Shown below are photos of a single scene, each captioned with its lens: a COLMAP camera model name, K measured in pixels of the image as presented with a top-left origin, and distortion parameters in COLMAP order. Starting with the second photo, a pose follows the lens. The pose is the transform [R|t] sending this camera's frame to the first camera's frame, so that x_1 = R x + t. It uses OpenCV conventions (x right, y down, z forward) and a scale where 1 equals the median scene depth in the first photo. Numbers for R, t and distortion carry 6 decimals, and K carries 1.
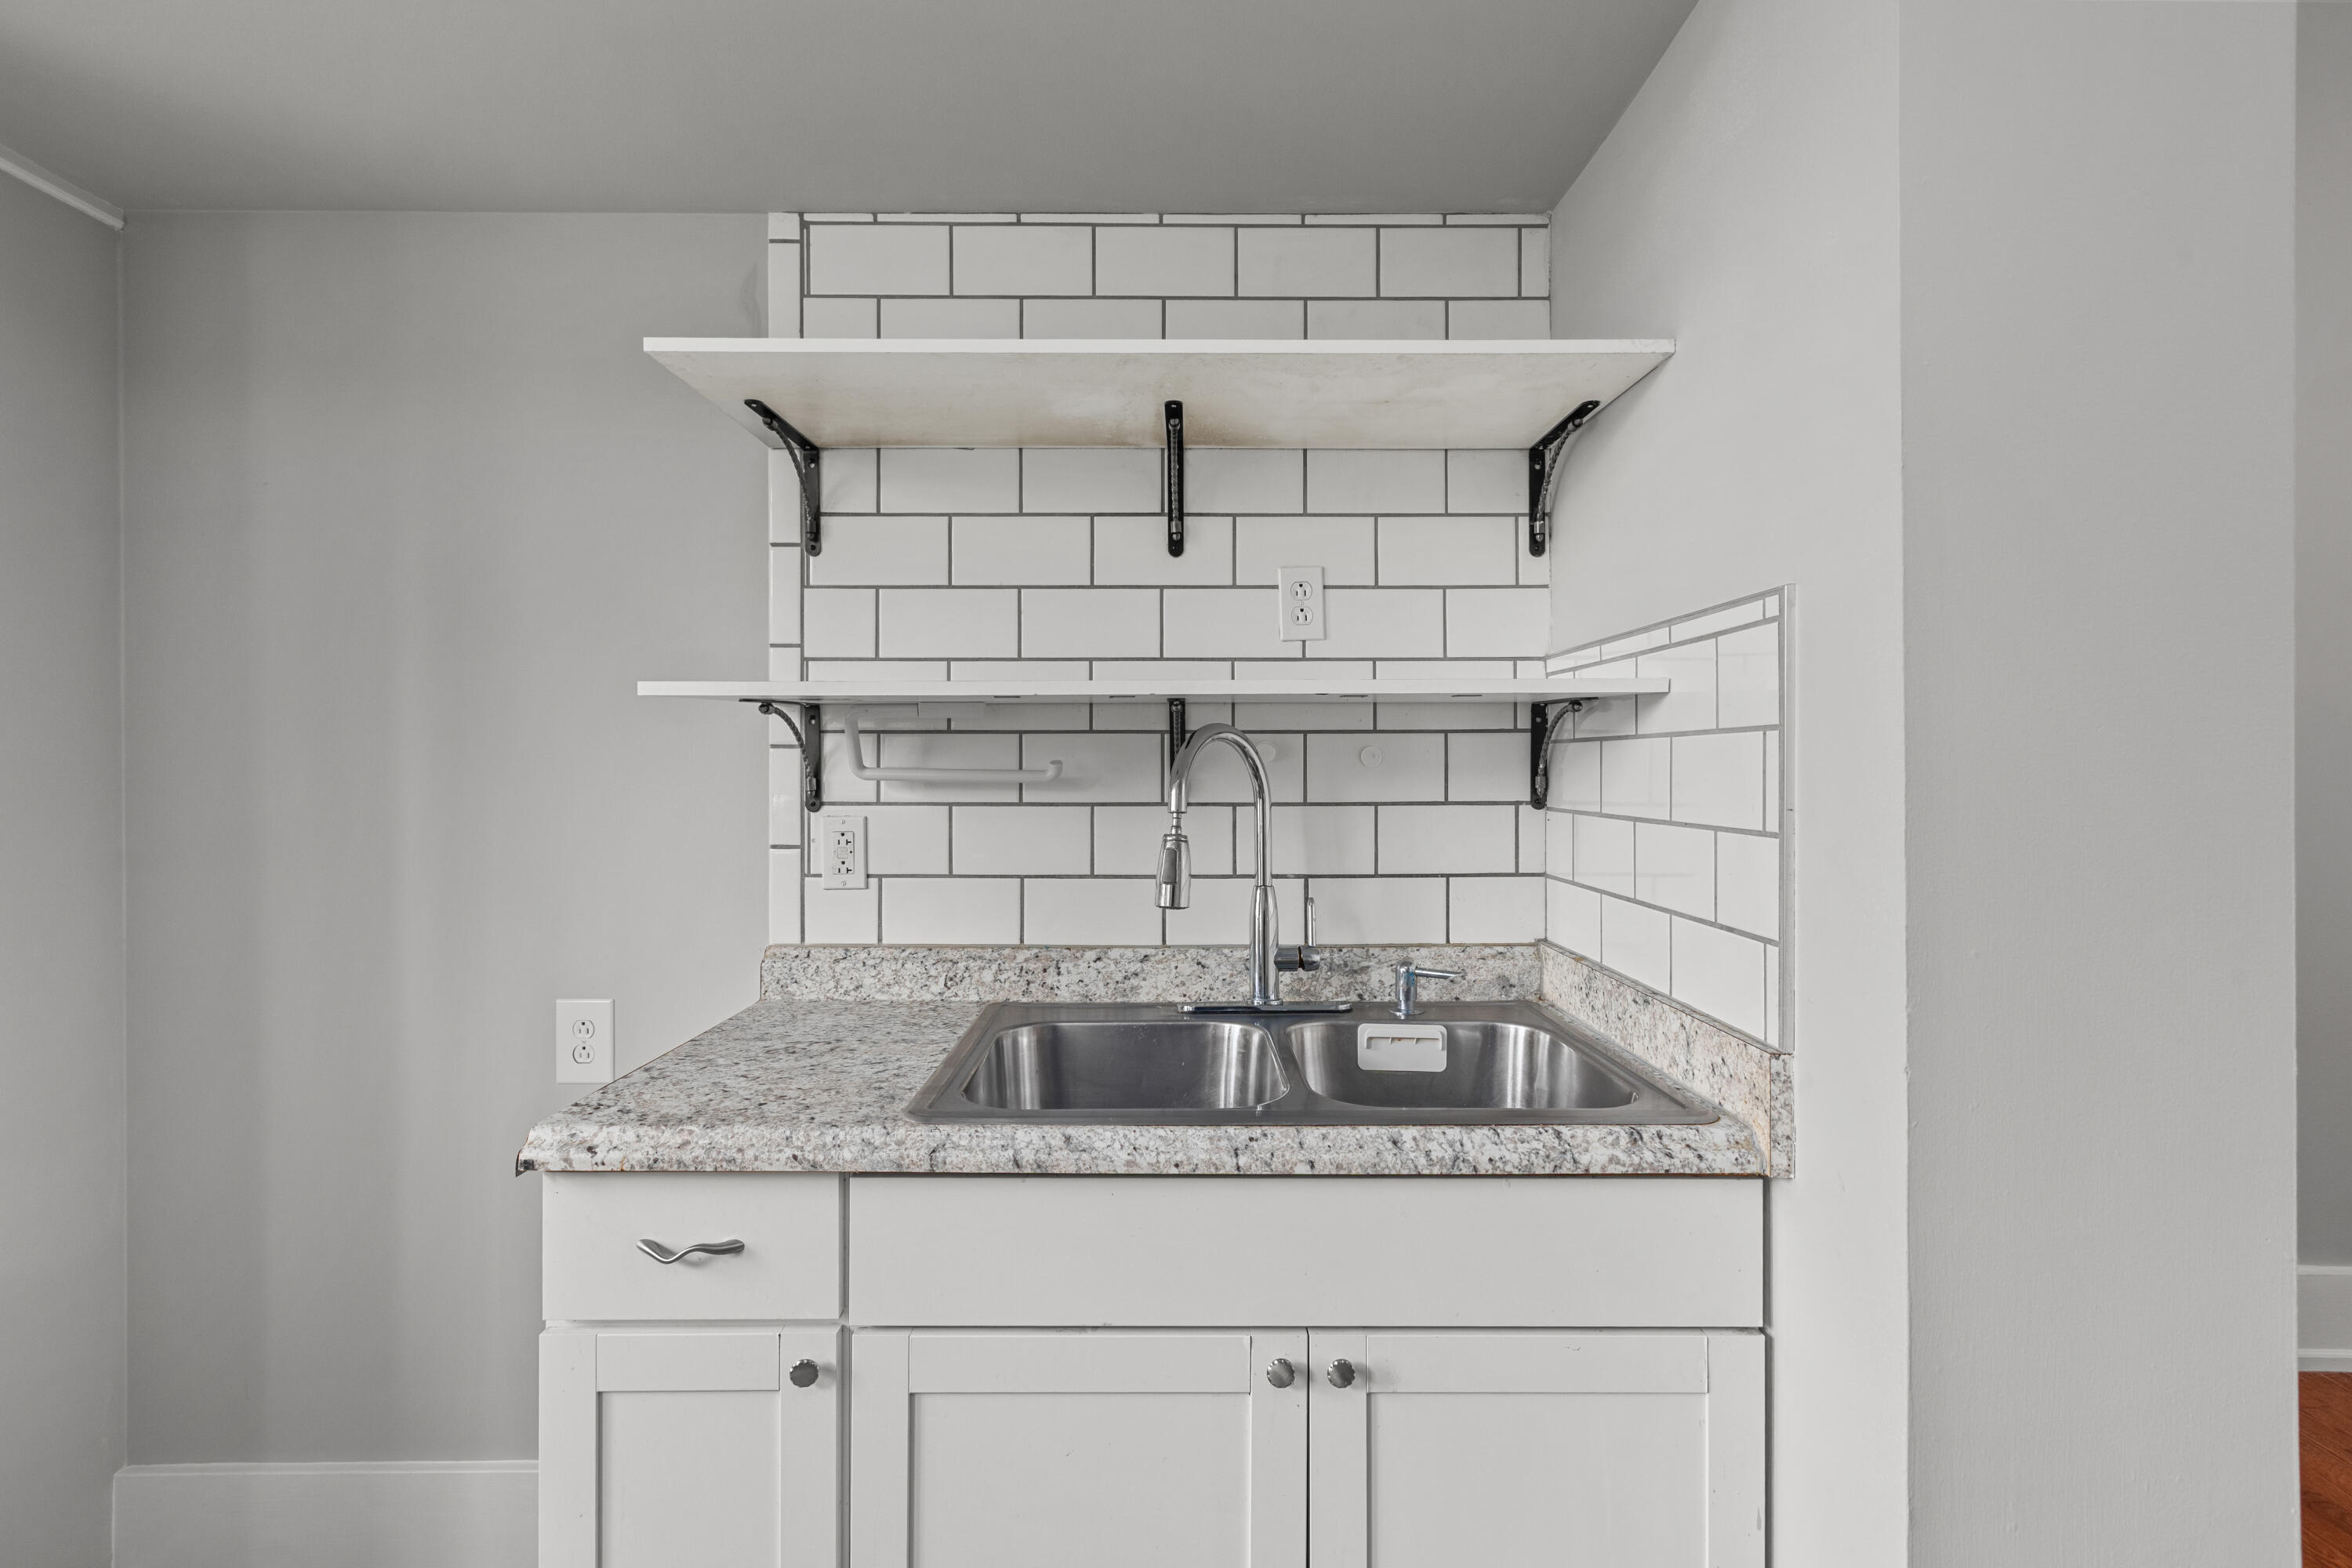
lens RADIAL K [[1064.2, 0, 1169.1], [0, 1064.2, 768.4], [0, 0, 1]] dist [0.002063, -0.000400]
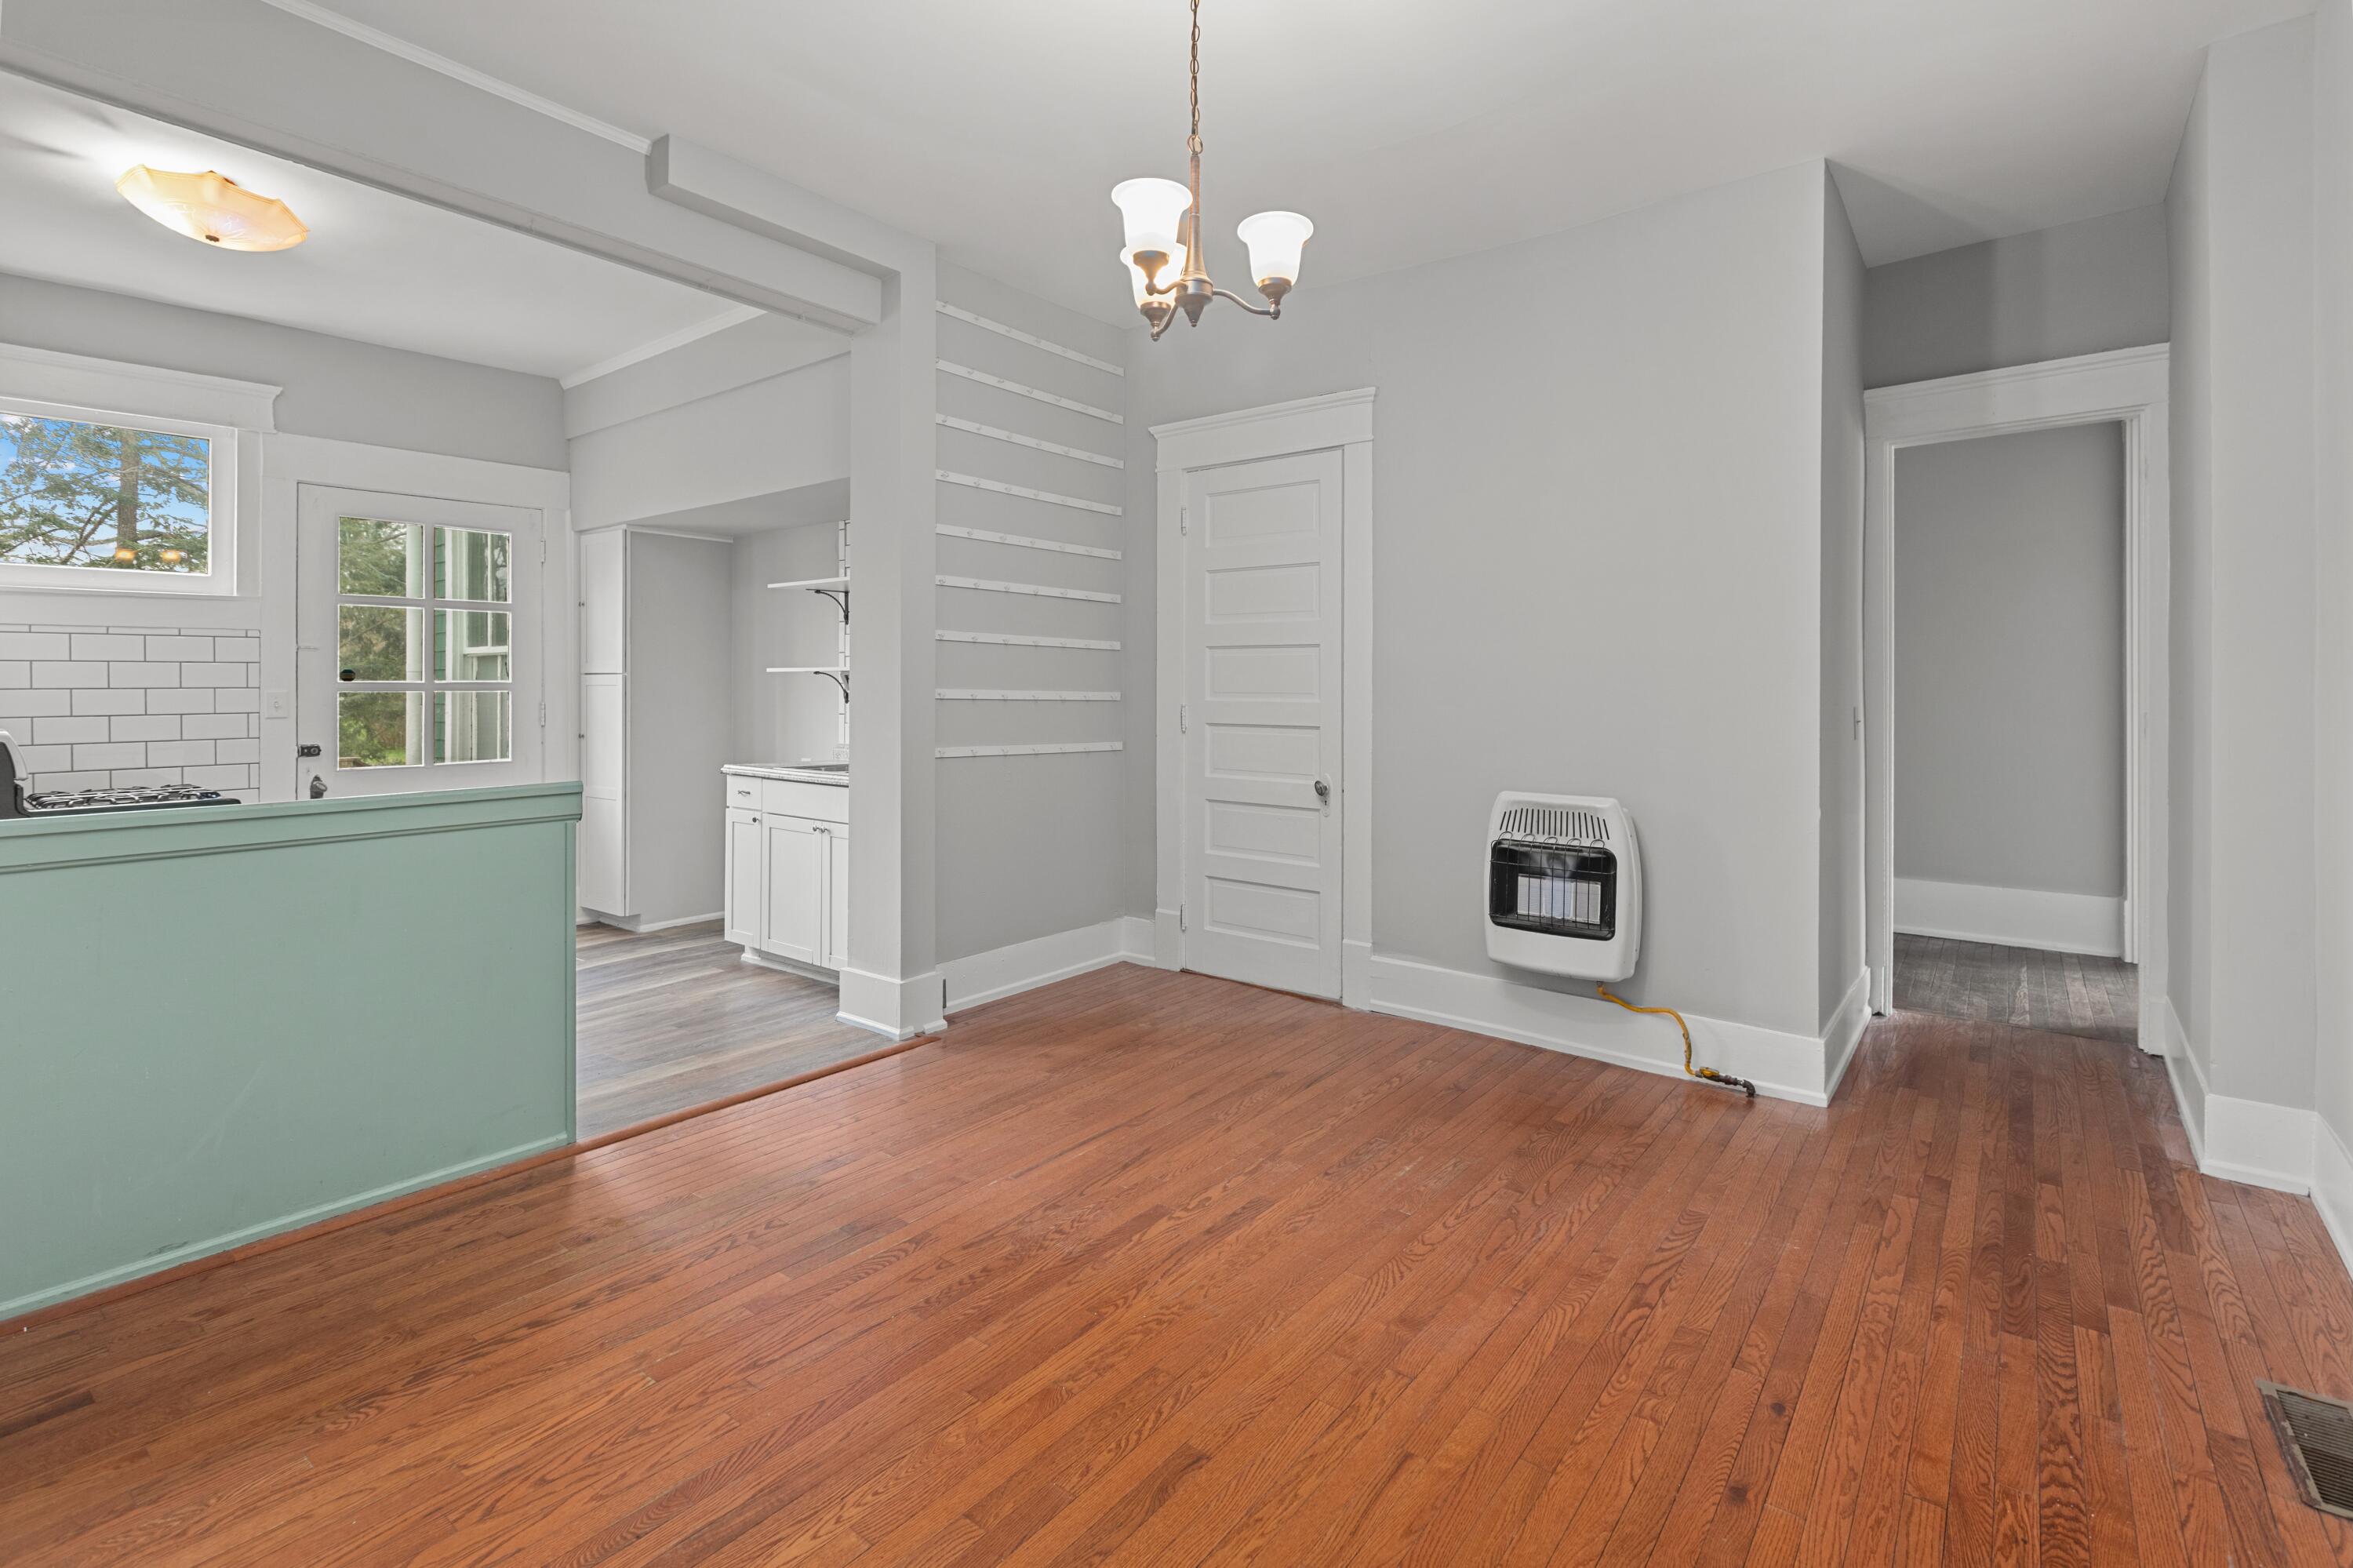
lens RADIAL K [[1101.4, 0, 1184.2], [0, 1101.4, 678.1], [0, 0, 1]] dist [0.001143, -0.000094]
pose [[0.793372, -0.002041, -0.608733, 2.590260], [-0.006332, 0.999913, -0.011605, -0.005669], [0.608704, 0.013062, 0.793290, -1.070366]]
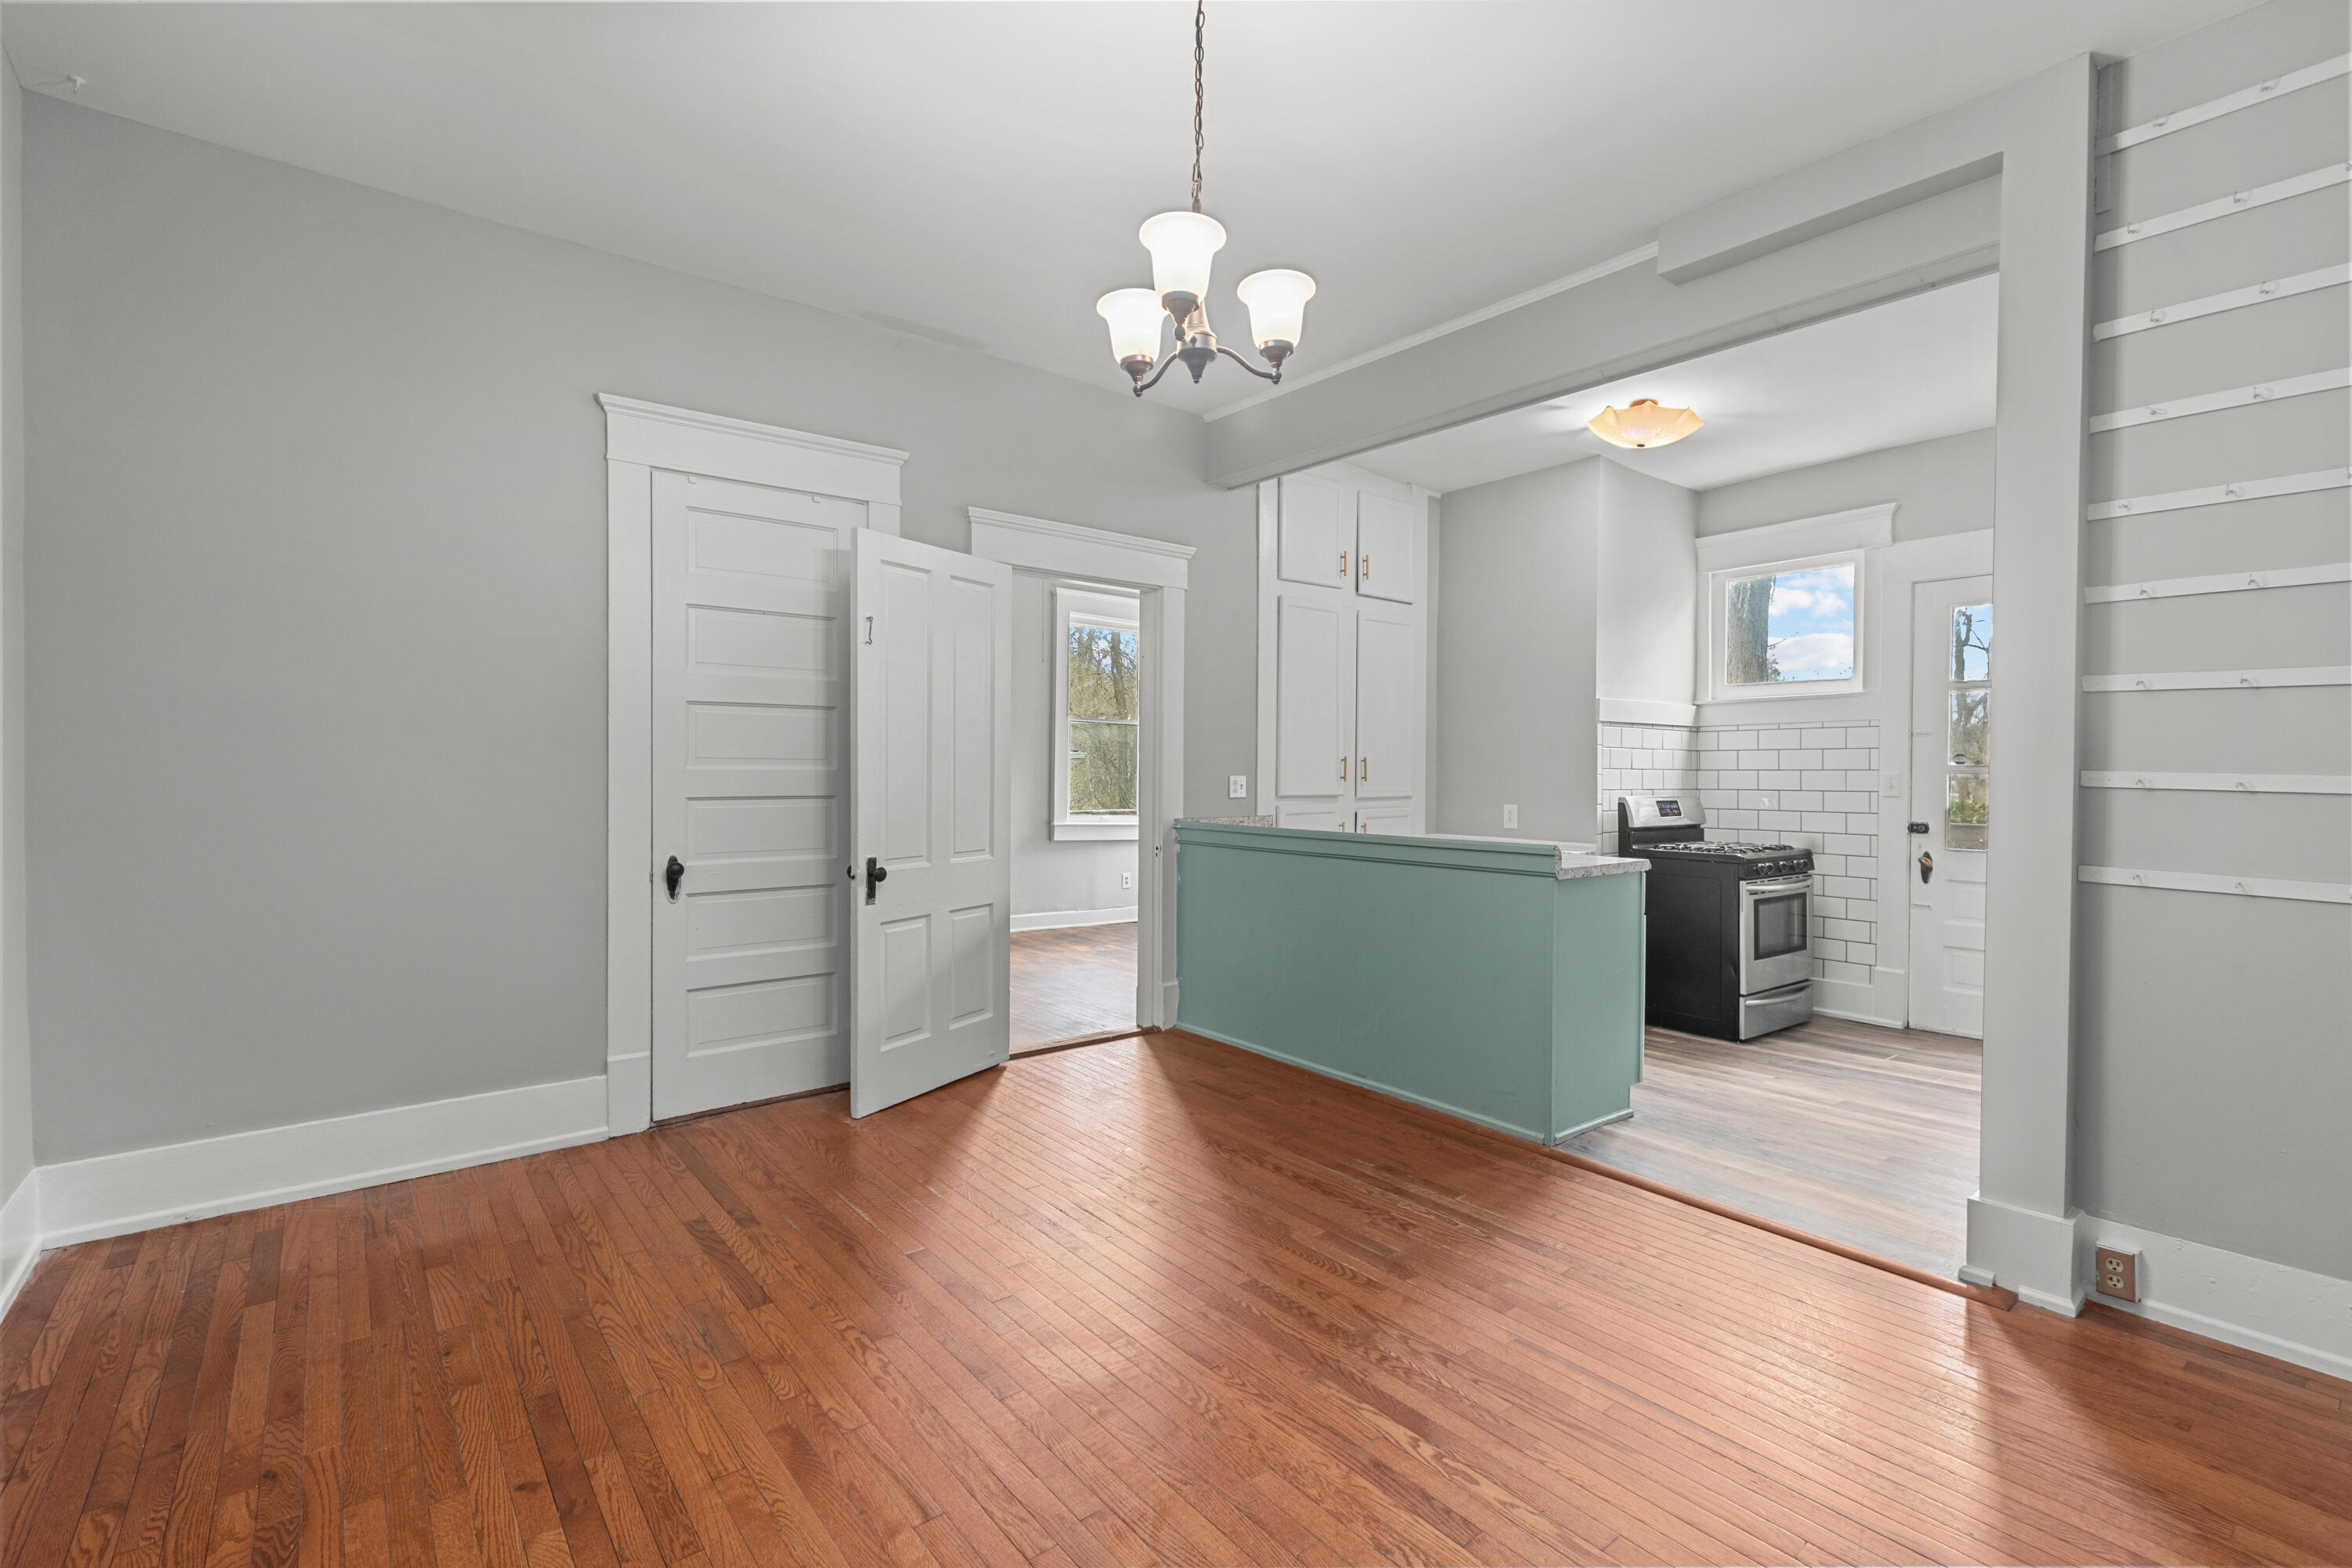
lens RADIAL K [[1044.3, 0, 1148.0], [0, 1044.3, 759.2], [0, 0, 1]] dist [-0.001211, -0.000274]
pose [[-0.791868, -0.007195, -0.610650, 2.568651], [-0.008096, 0.999966, -0.001284, -0.009194], [0.610638, 0.003927, -0.791900, 1.008408]]
